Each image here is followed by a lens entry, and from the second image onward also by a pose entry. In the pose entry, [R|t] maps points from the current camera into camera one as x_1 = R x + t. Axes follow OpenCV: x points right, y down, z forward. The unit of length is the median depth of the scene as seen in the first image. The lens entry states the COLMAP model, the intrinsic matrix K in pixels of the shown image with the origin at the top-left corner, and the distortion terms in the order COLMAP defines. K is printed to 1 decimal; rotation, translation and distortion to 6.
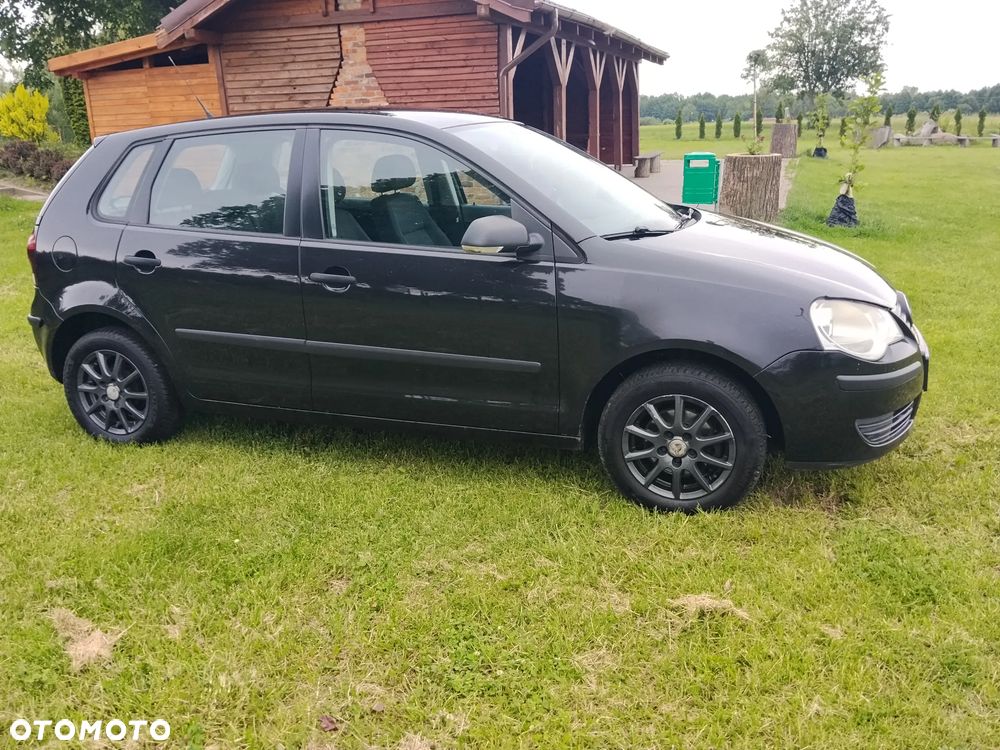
lens RADIAL K [[863.5, 0, 498.1], [0, 863.5, 357.7], [0, 0, 1]] dist [0.084949, -0.179372]
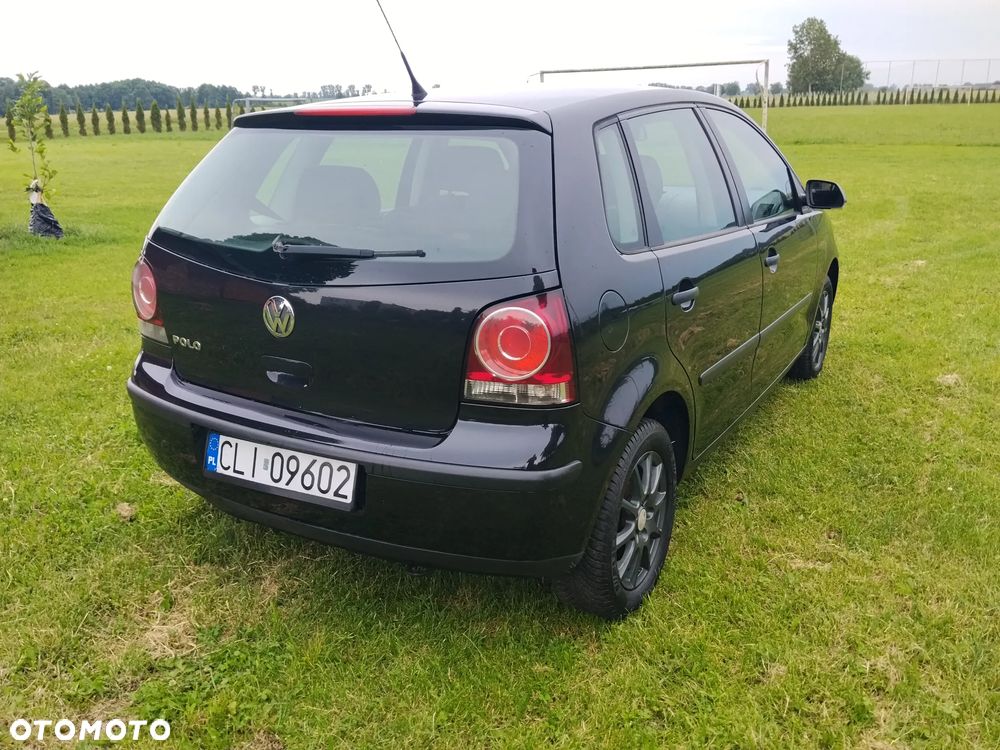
lens RADIAL K [[863.5, 0, 498.1], [0, 863.5, 357.7], [0, 0, 1]] dist [0.084949, -0.179372]
pose [[0.178933, -0.249828, 0.951614, -0.342766], [0.263932, 0.943960, 0.198191, -0.074360], [-0.947799, 0.215698, 0.234844, 0.306920]]
